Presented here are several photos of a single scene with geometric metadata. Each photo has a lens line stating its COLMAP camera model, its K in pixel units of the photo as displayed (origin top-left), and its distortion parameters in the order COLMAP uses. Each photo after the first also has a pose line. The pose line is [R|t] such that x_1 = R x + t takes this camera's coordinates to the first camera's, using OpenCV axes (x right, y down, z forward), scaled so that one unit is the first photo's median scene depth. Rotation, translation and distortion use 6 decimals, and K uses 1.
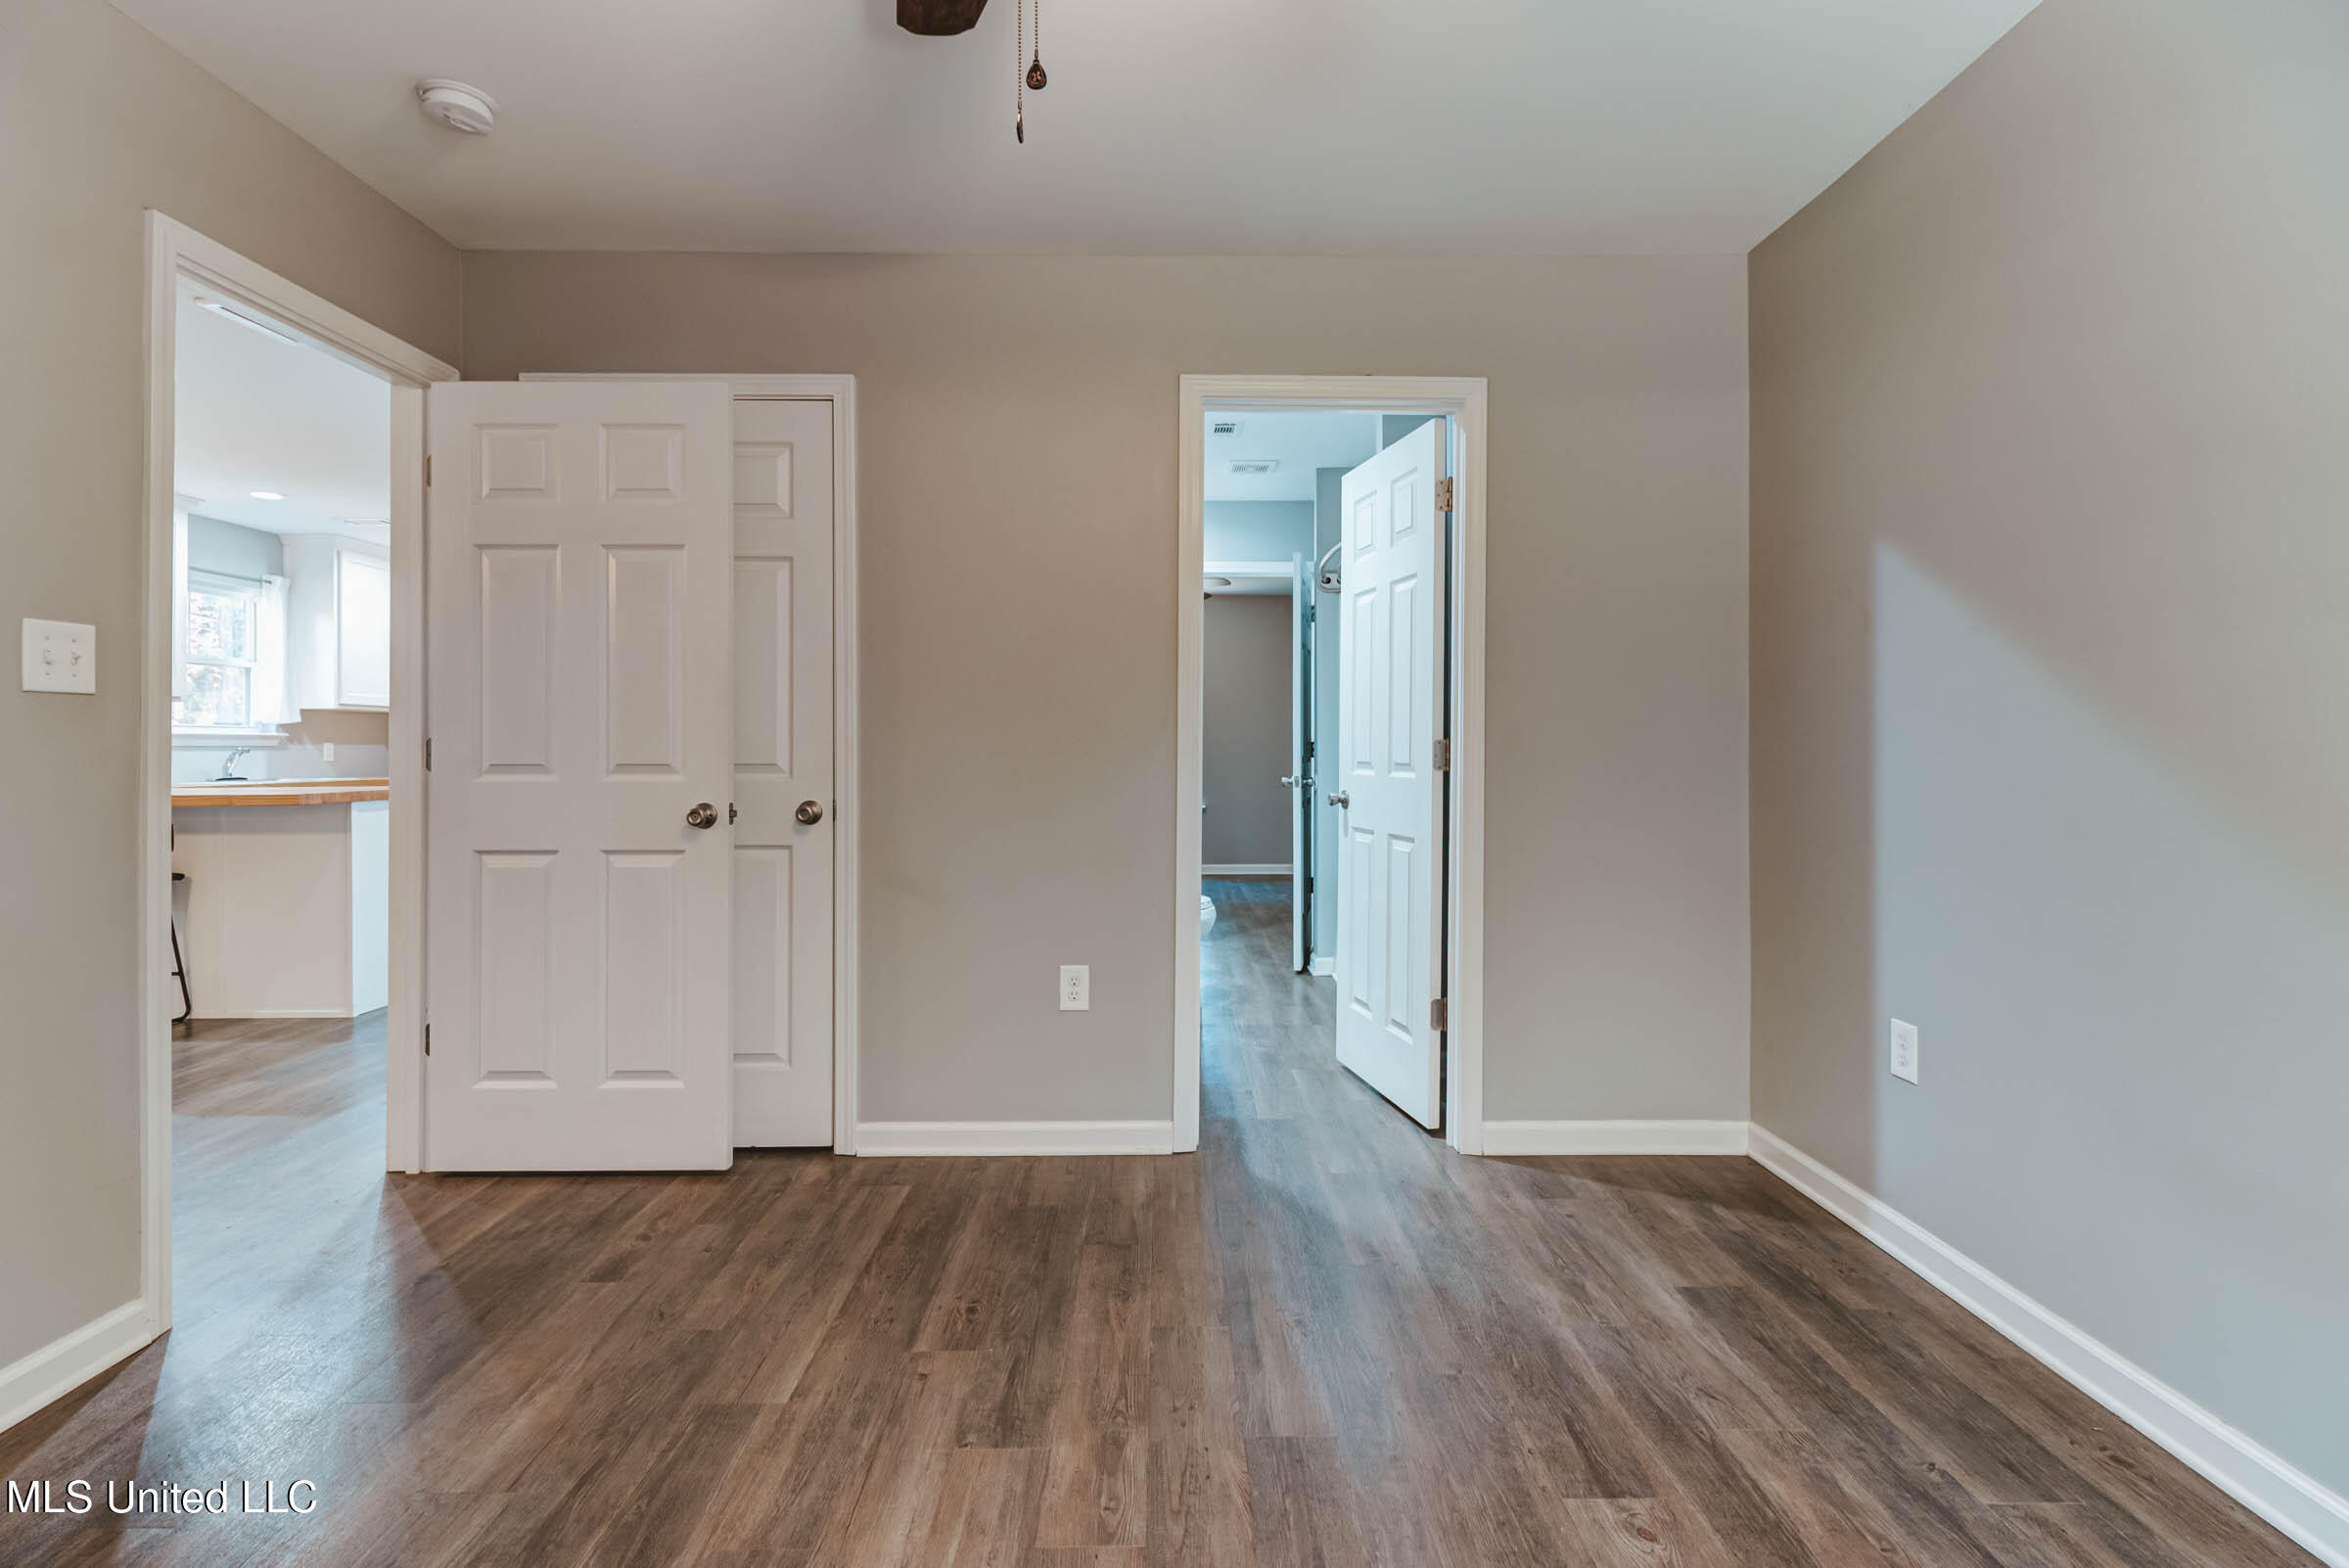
lens RADIAL K [[1079.8, 0, 1158.4], [0, 1079.8, 744.7], [0, 0, 1]] dist [0.018536, -0.014510]
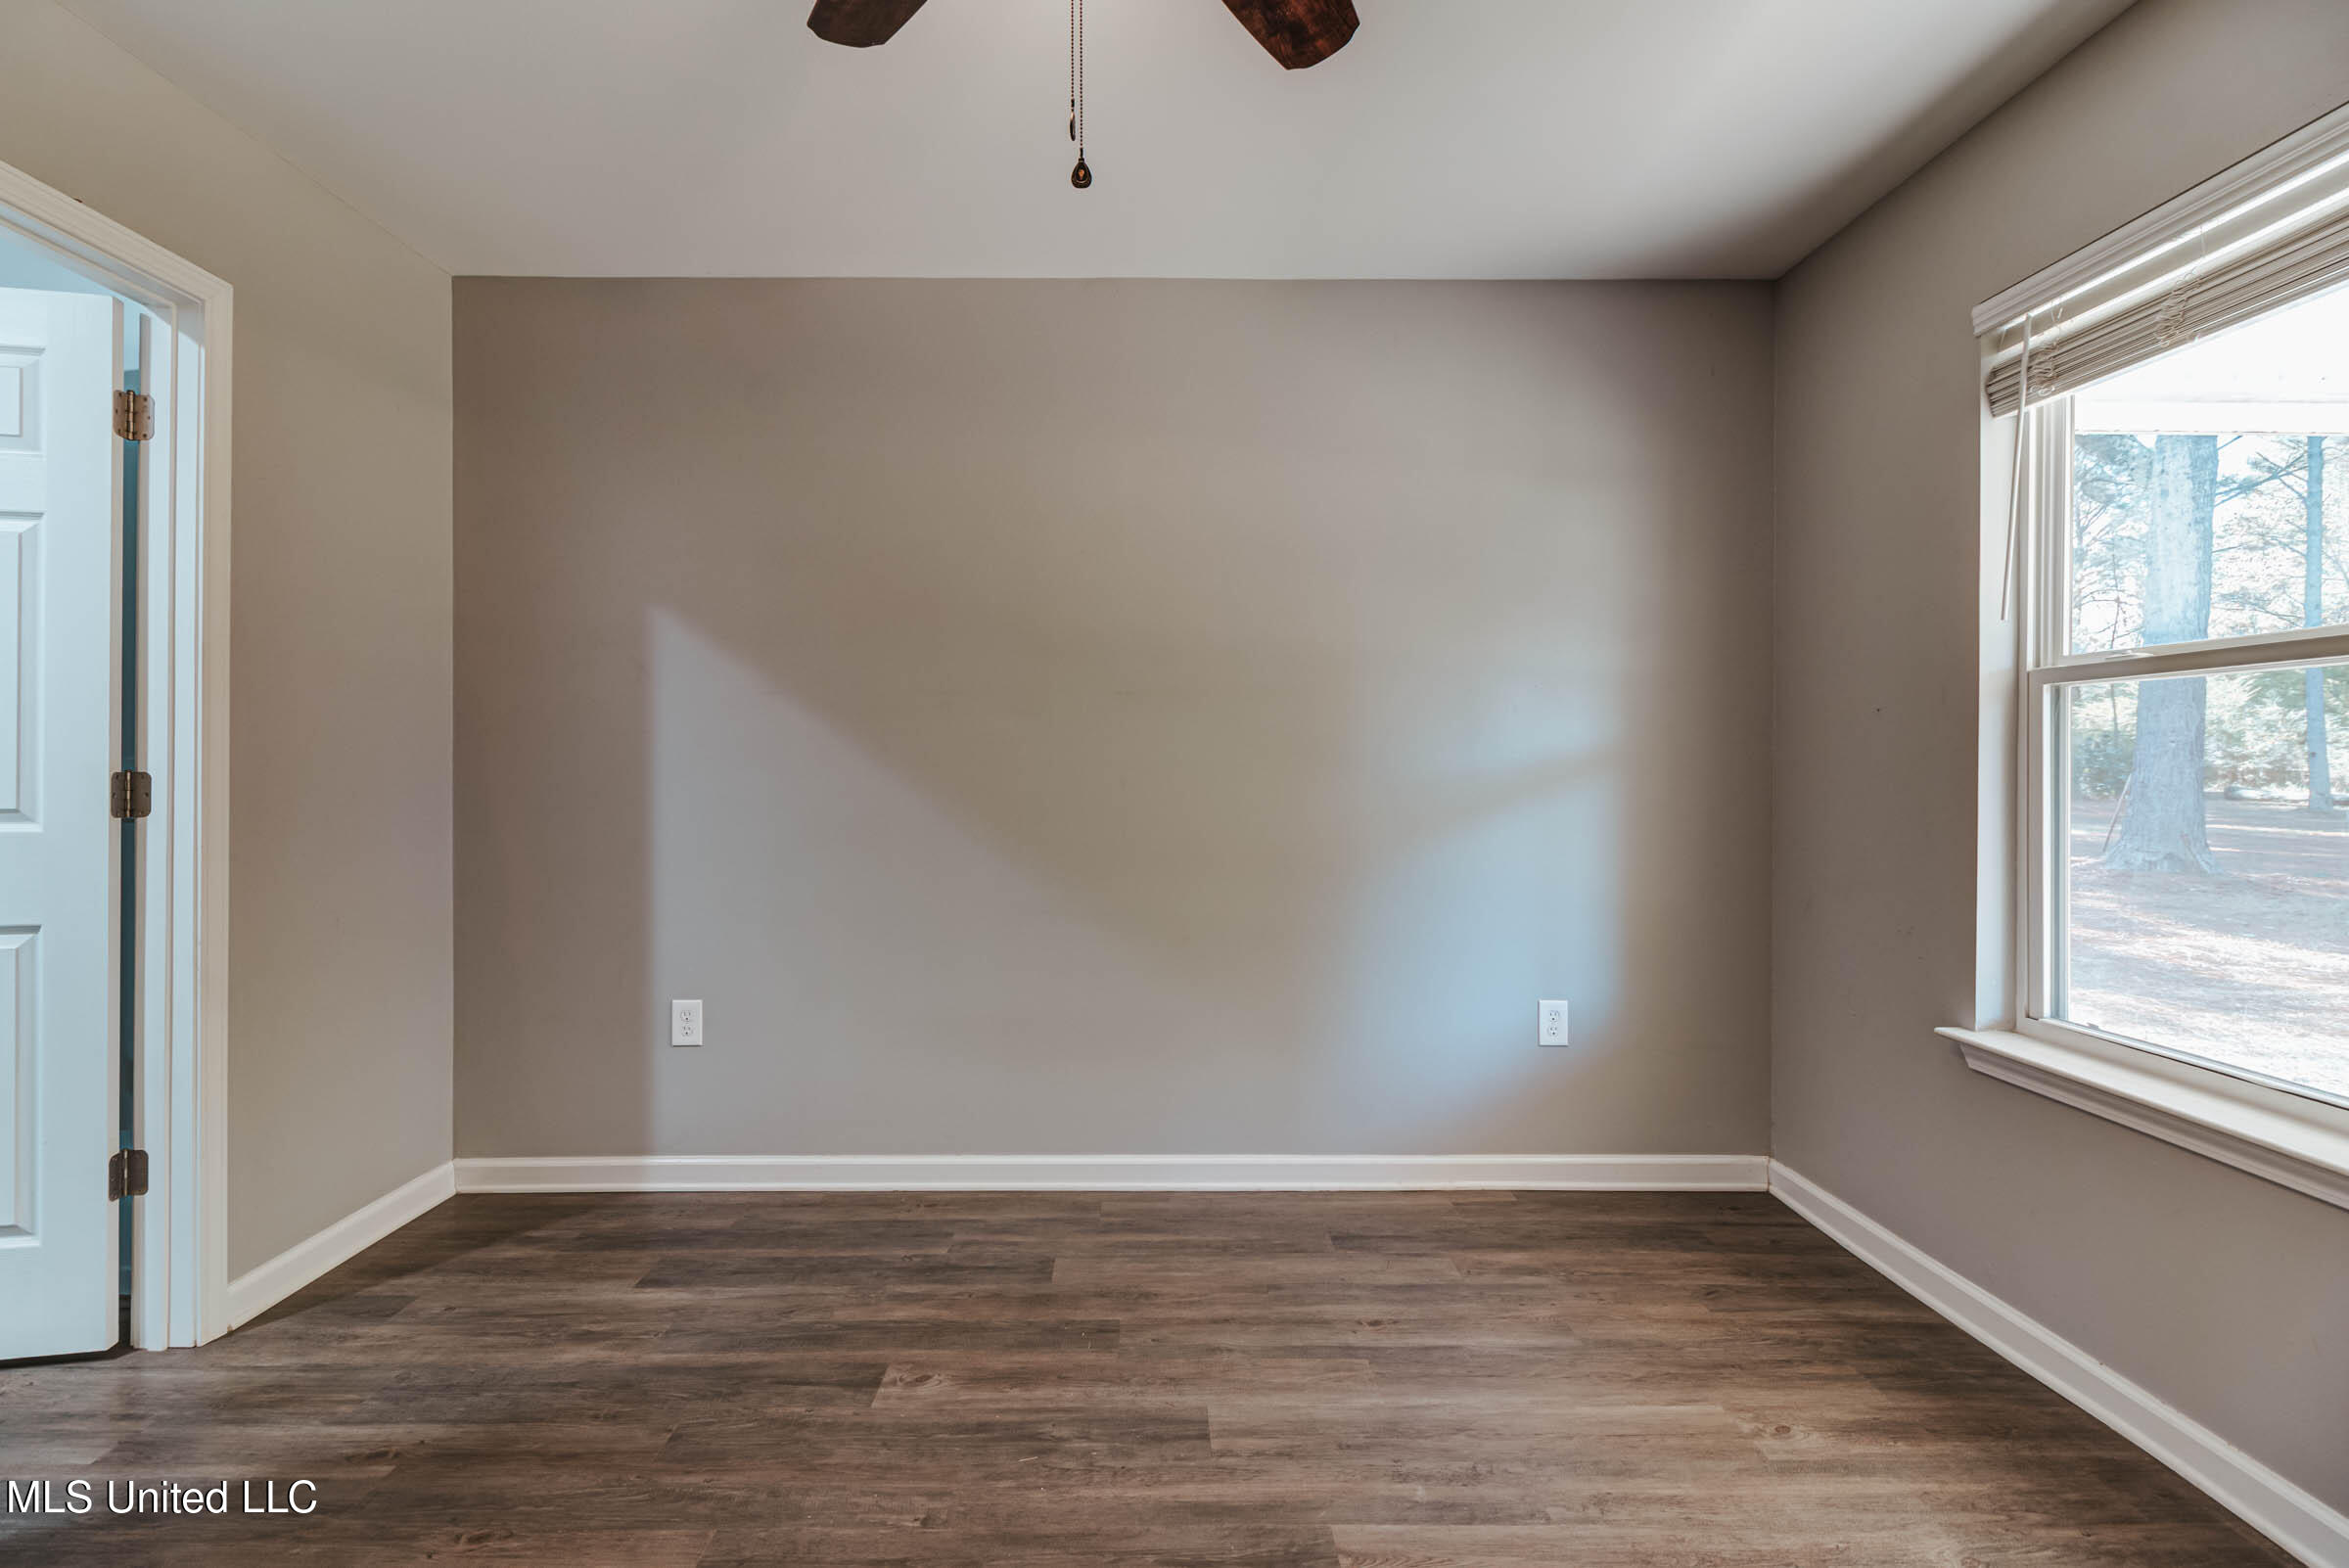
lens RADIAL K [[1071.4, 0, 1163.6], [0, 1071.4, 771.6], [0, 0, 1]] dist [0.019097, -0.013966]
pose [[-0.004327, 0.000849, 0.999990, -0.833324], [-0.003705, 0.999993, -0.000865, -0.012995], [-0.999984, -0.003708, -0.004324, 0.686810]]
